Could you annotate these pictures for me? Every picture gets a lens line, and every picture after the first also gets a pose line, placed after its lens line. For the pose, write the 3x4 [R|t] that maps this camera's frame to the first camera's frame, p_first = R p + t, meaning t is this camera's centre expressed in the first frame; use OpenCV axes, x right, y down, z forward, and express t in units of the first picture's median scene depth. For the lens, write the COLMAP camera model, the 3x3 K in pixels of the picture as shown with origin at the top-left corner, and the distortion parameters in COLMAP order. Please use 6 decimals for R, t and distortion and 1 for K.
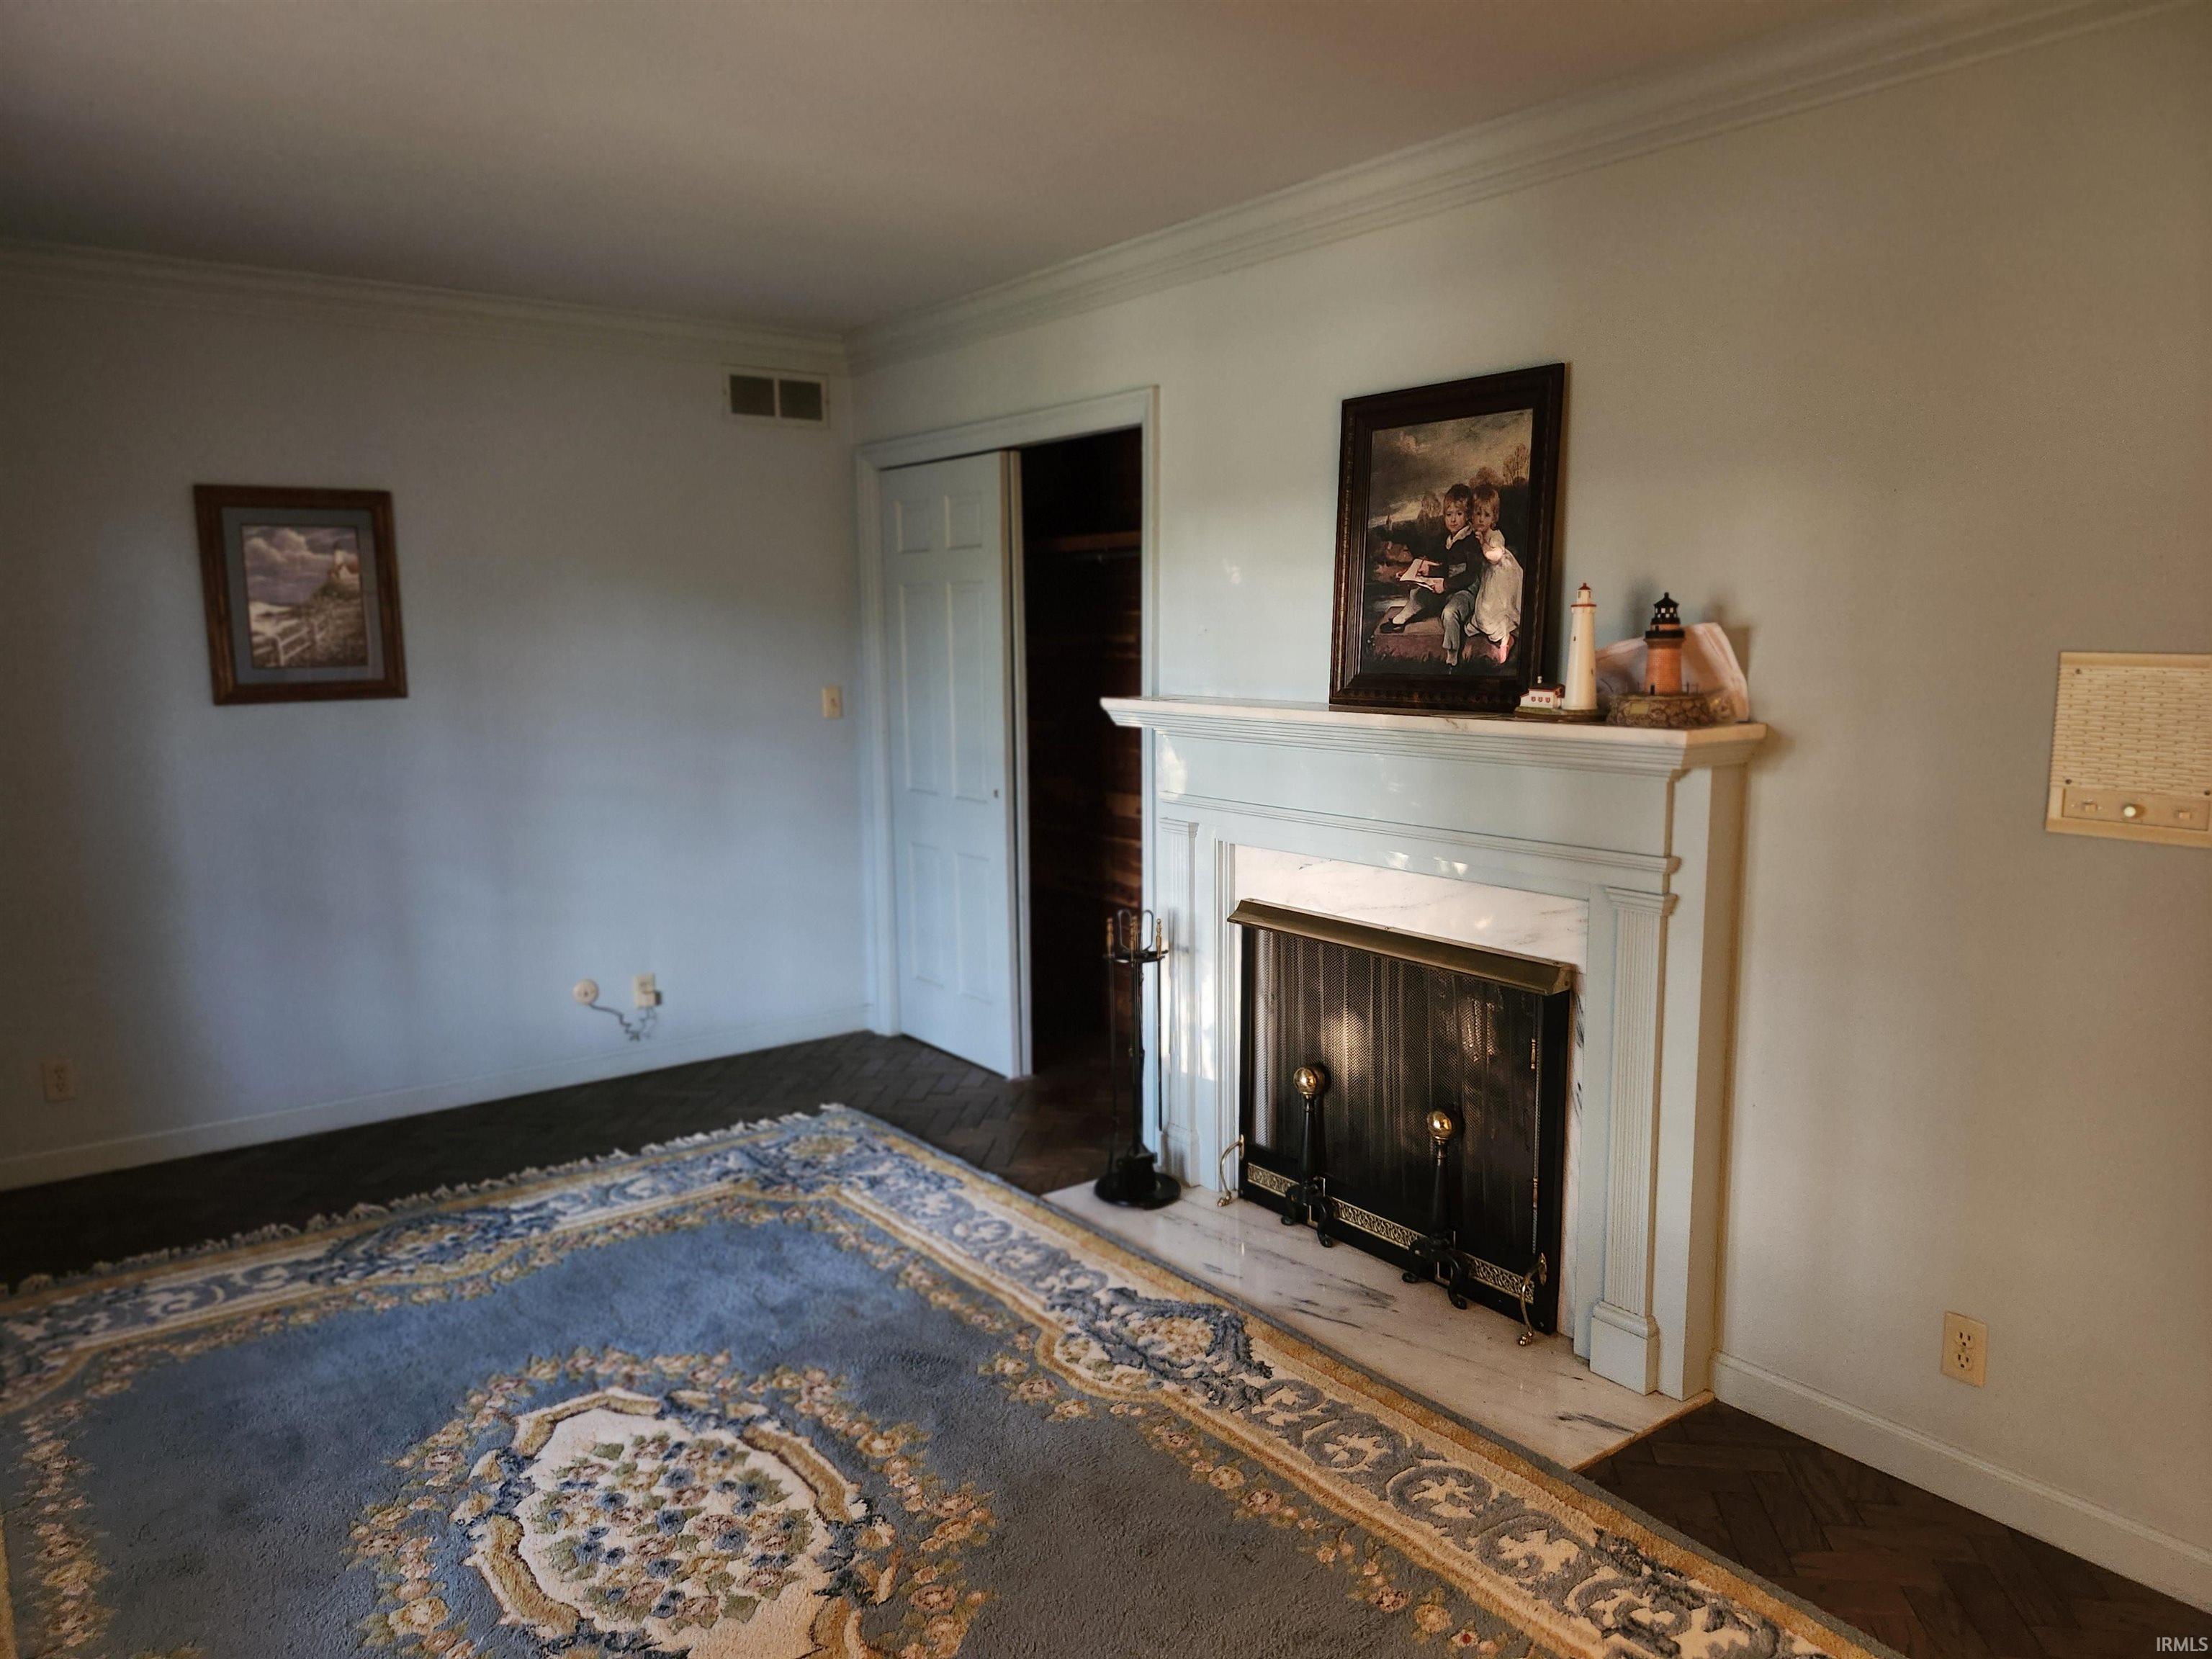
lens RADIAL K [[1523.6, 0, 1096.8], [0, 1523.6, 820.2], [0, 0, 1]] dist [0.111535, -0.167385]
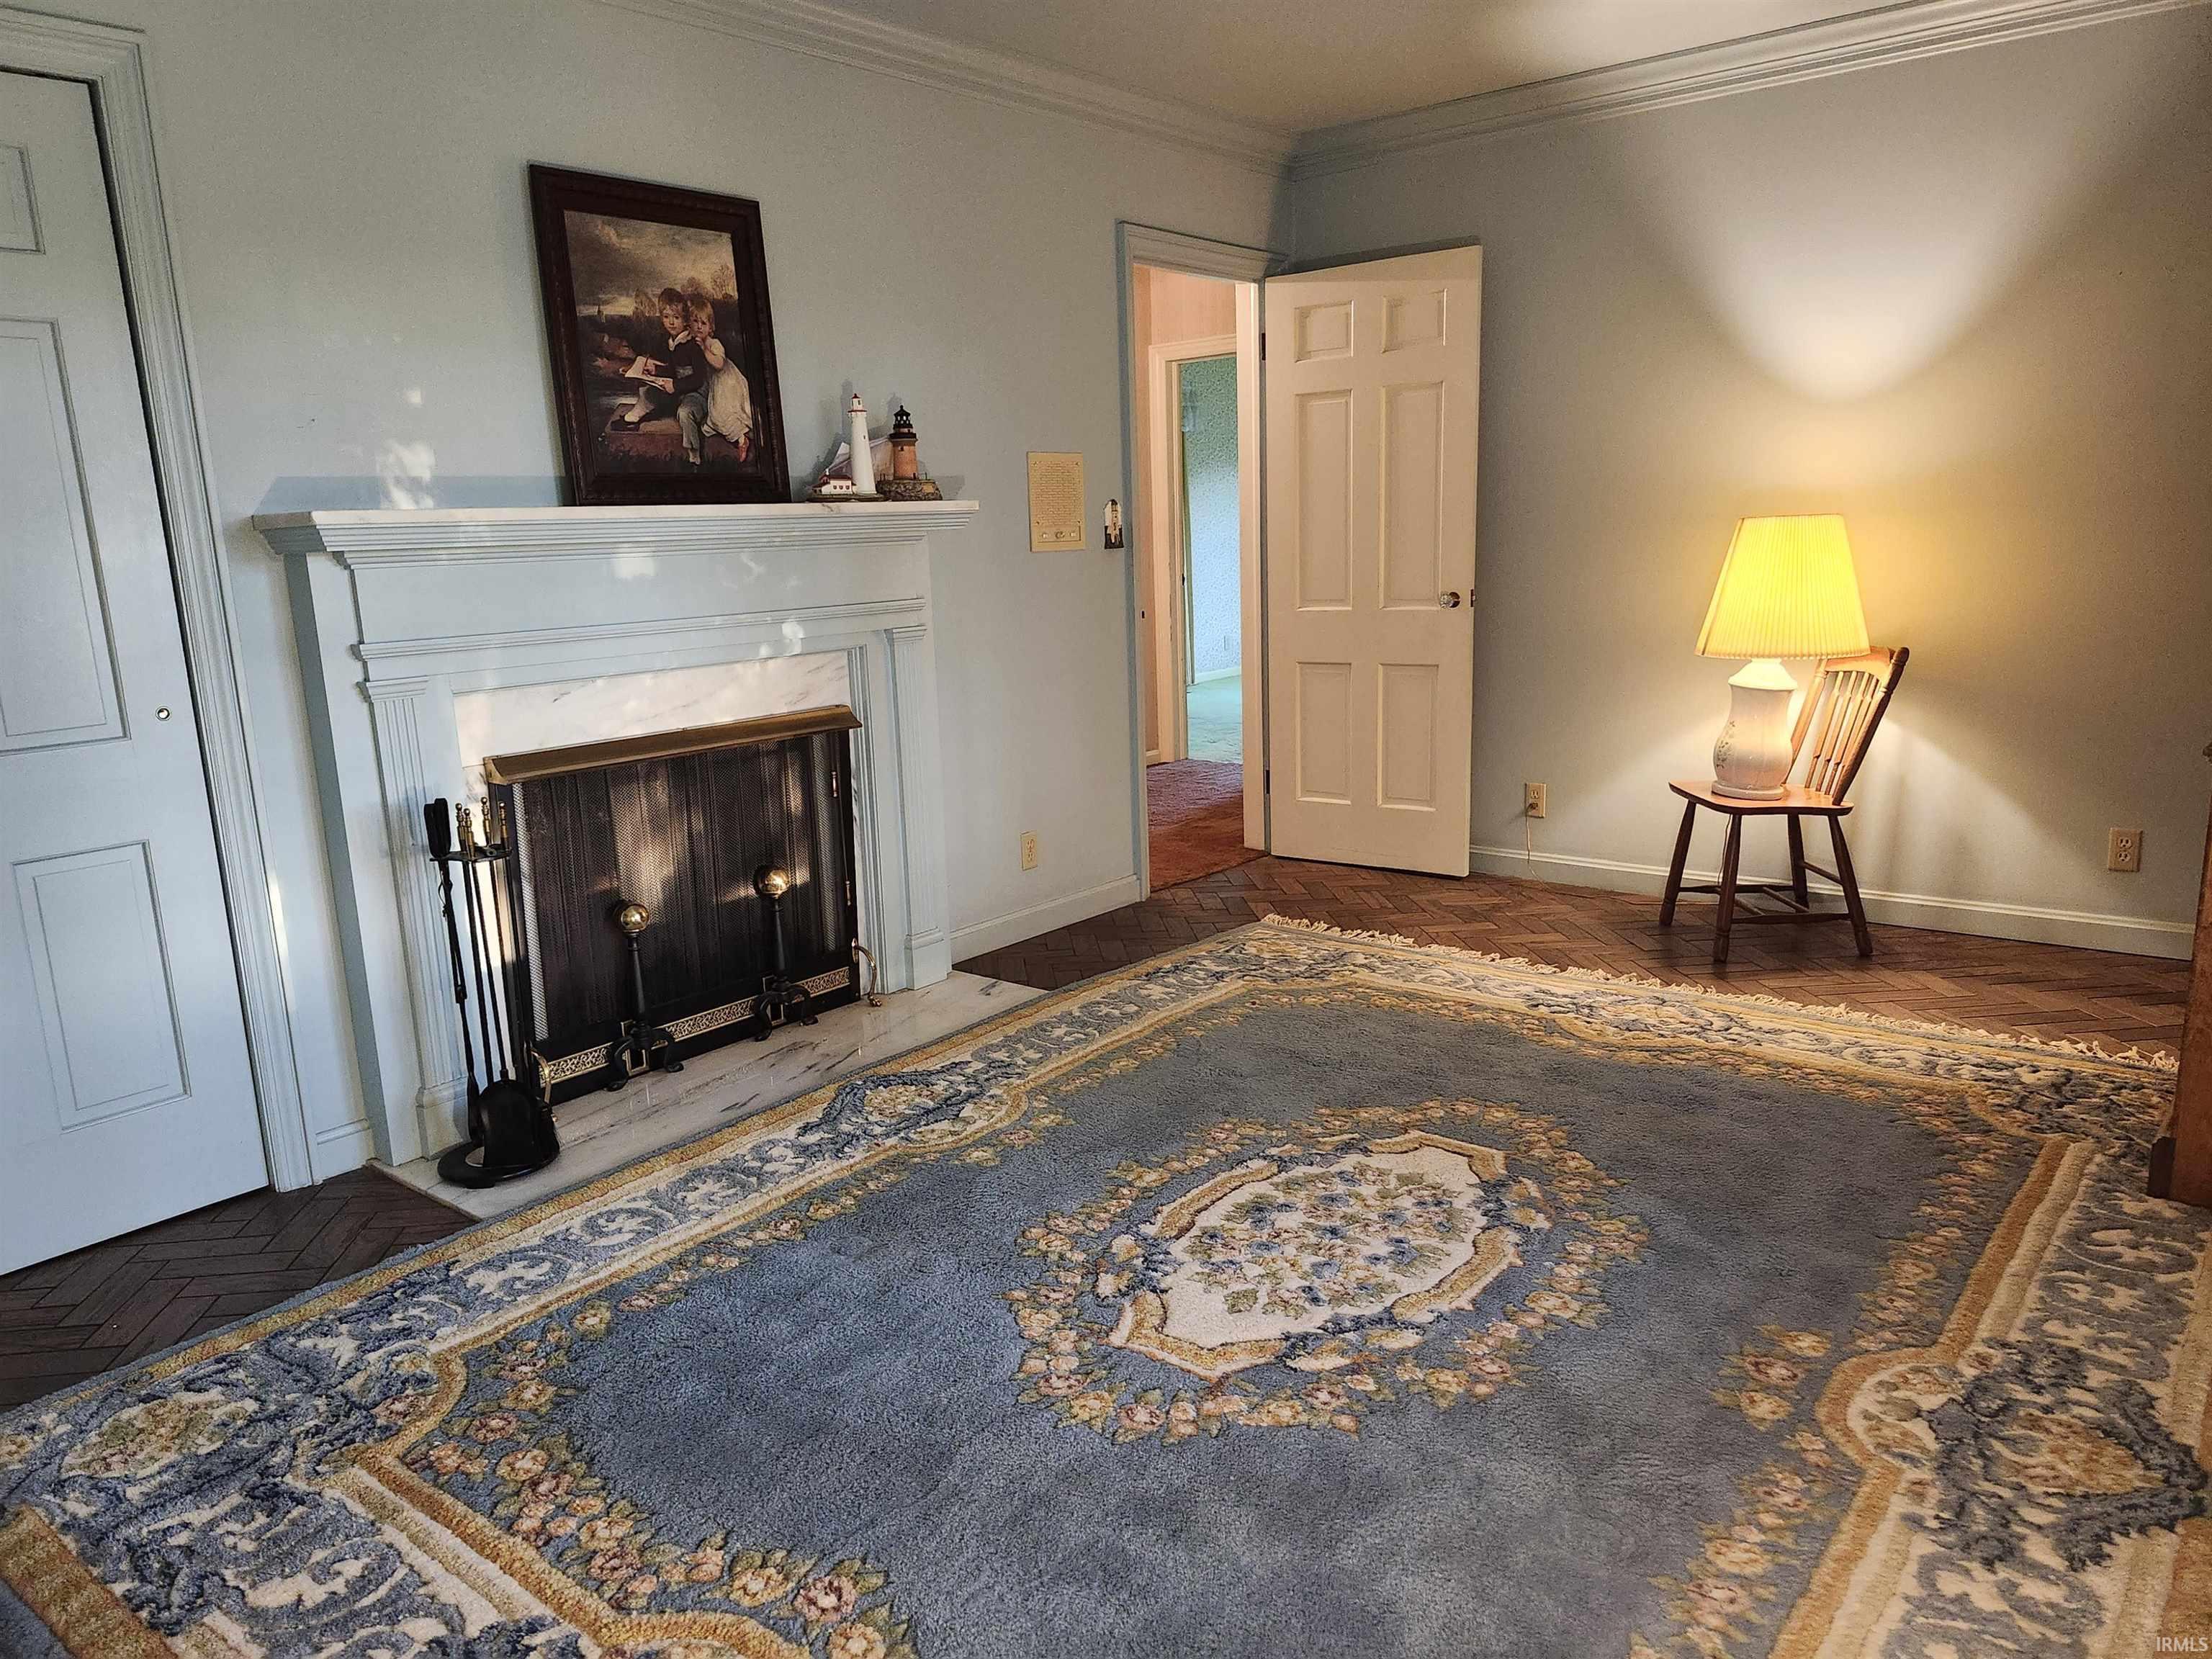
lens RADIAL K [[1523.6, 0, 1096.8], [0, 1523.6, 820.2], [0, 0, 1]] dist [0.111535, -0.167385]
pose [[-0.231796, -0.174016, 0.957073, -0.911836], [0.165562, 0.962457, 0.215093, -0.047194], [-0.958572, 0.208313, -0.194283, 1.002574]]
